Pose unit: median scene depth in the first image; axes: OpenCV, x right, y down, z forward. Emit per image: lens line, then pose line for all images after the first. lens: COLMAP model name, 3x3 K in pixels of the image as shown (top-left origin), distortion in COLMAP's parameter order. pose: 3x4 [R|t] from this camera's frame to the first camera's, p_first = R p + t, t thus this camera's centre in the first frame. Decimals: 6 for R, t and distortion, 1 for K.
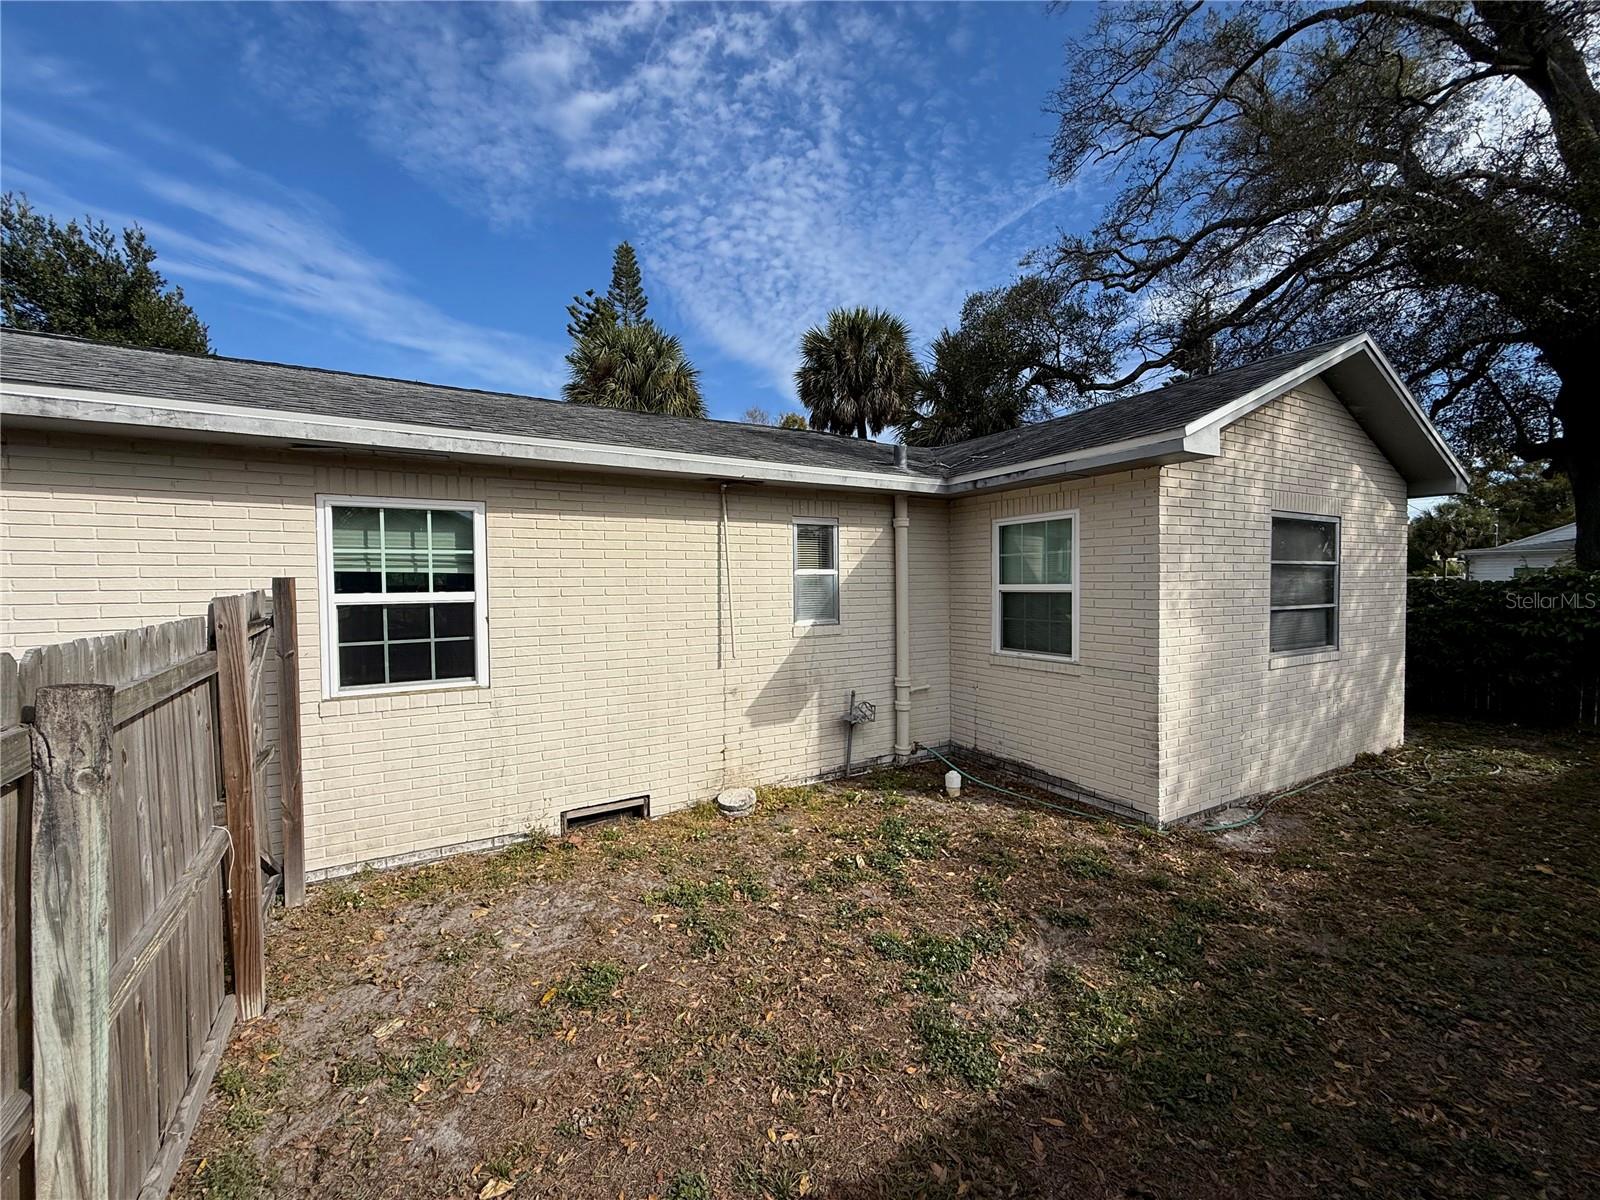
lens RADIAL K [[627.5, 0, 791.4], [0, 627.5, 595.3], [0, 0, 1]] dist [0.001439, 0.000381]
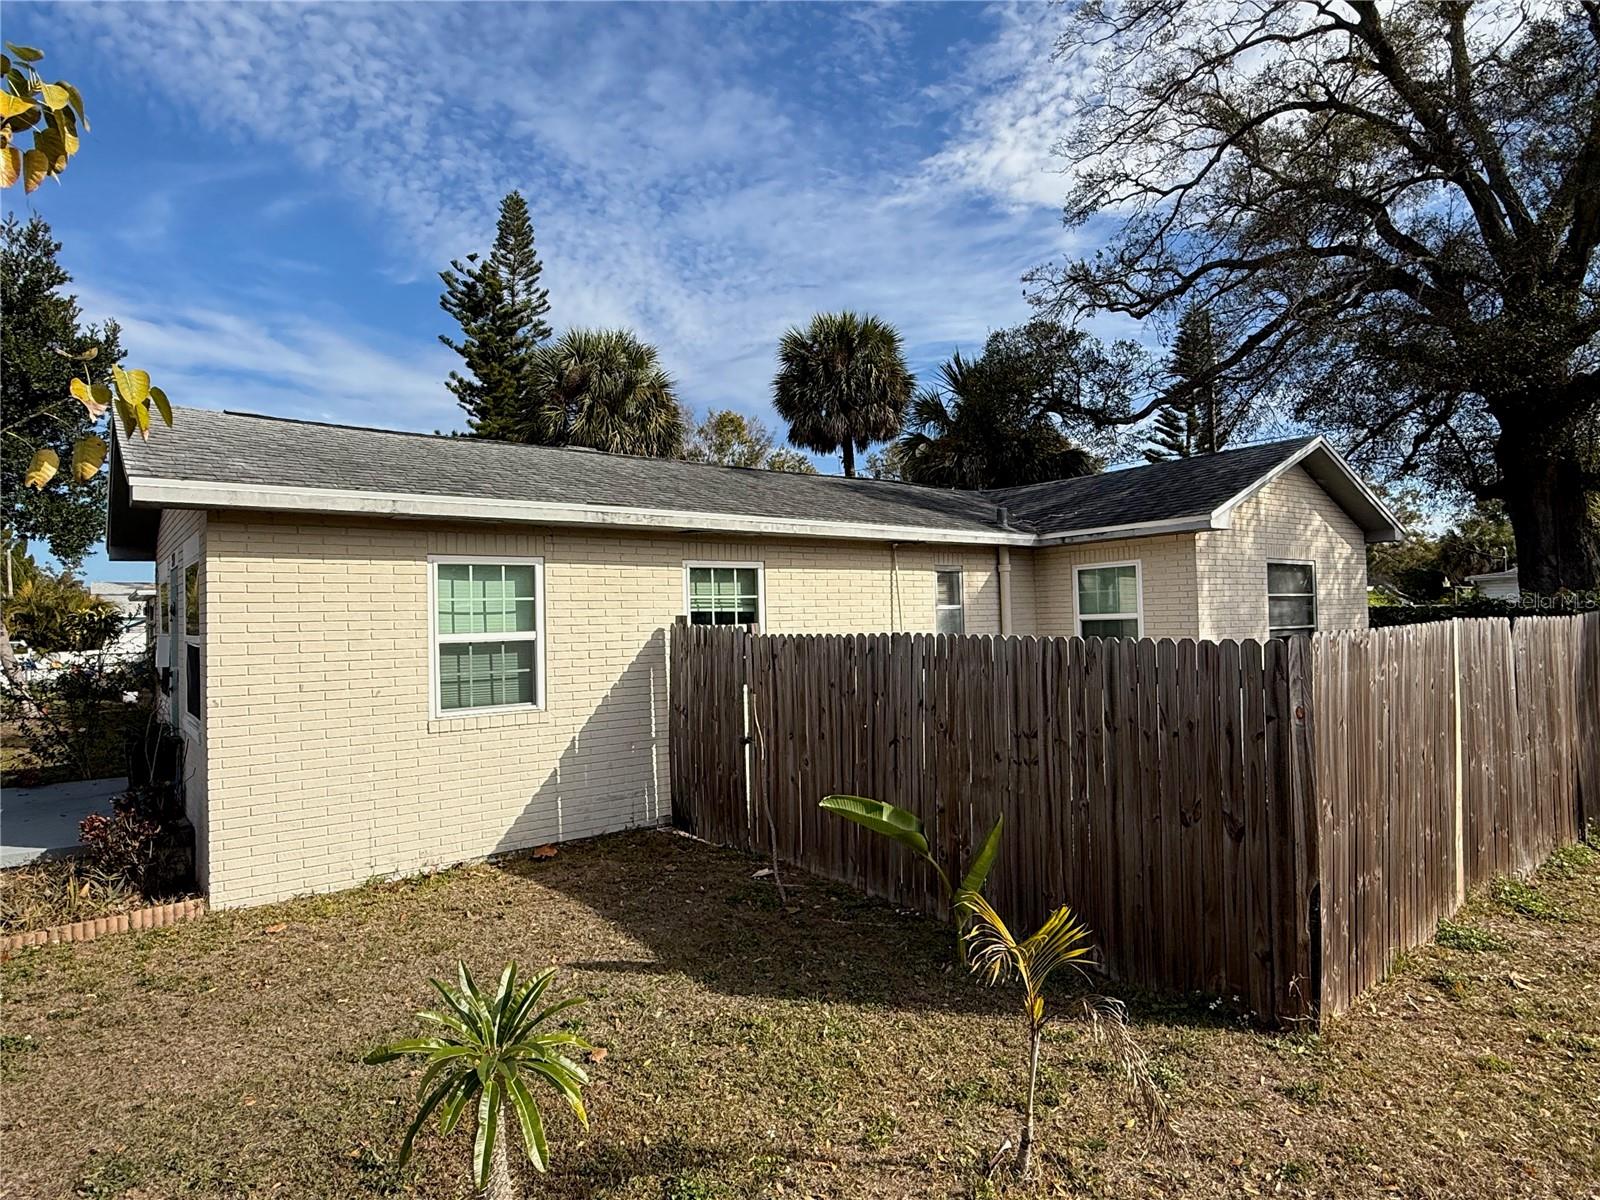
lens RADIAL K [[898.1, 0, 787.6], [0, 898.1, 598.8], [0, 0, 1]] dist [0.001628, -0.000442]
pose [[0.990192, -0.014155, 0.138994, -0.221599], [0.021149, 0.998576, -0.048972, 0.011943], [-0.138102, 0.051431, 0.989082, -0.320855]]
